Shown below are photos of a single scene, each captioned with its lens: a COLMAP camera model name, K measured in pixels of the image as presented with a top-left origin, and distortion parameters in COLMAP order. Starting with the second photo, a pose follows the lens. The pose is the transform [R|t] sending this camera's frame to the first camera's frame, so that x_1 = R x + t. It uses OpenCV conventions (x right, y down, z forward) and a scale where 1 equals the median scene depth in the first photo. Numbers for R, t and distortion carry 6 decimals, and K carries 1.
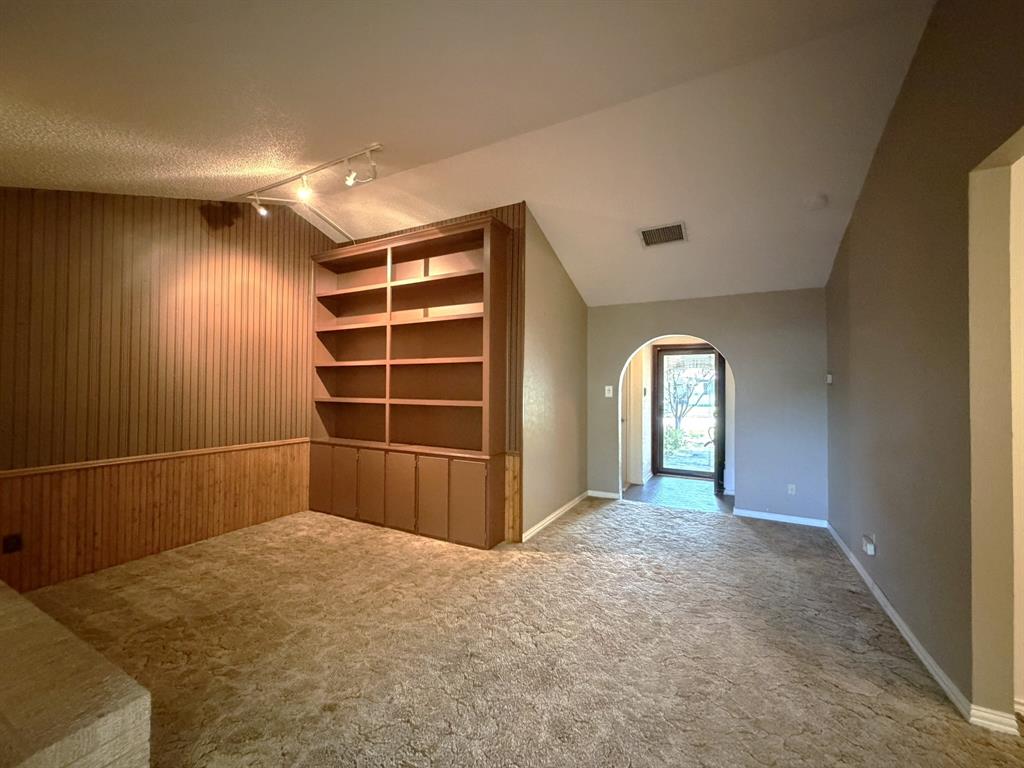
lens RADIAL K [[412.5, 0, 509.5], [0, 412.5, 385.1], [0, 0, 1]] dist [0.001321, 0.000214]
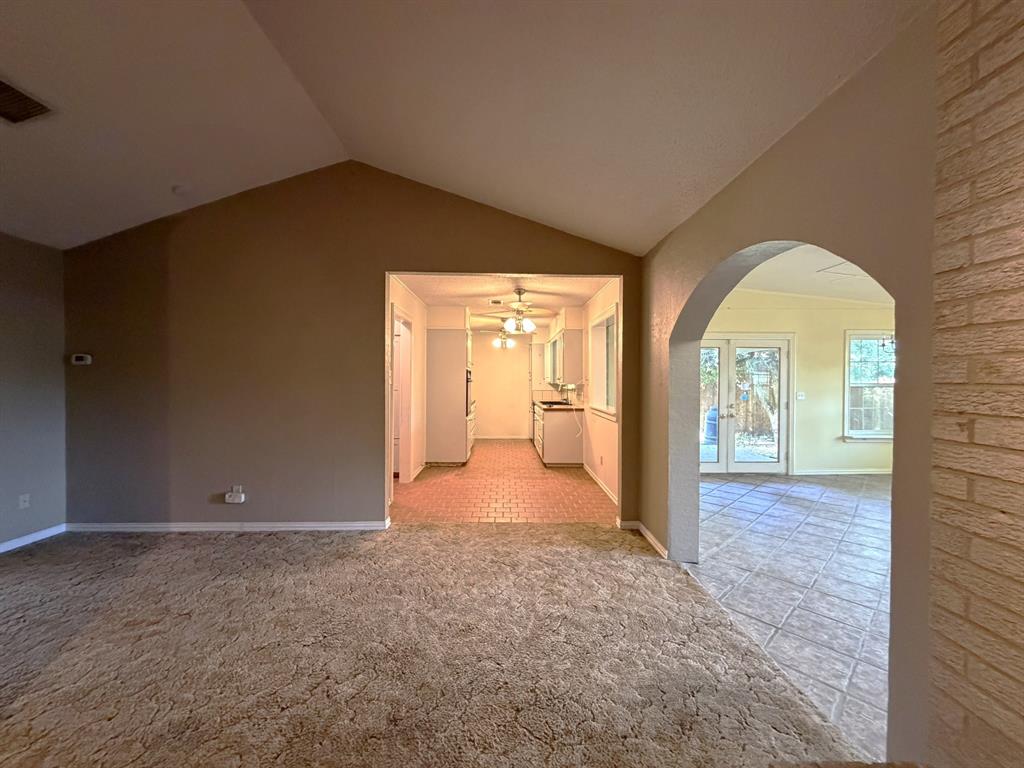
lens RADIAL K [[412.5, 0, 509.5], [0, 412.5, 385.1], [0, 0, 1]] dist [0.001321, 0.000214]
pose [[-0.489207, -0.021465, 0.871904, -0.575302], [-0.019930, 0.999711, 0.013429, 0.010973], [-0.871940, -0.010808, -0.489493, 0.808258]]
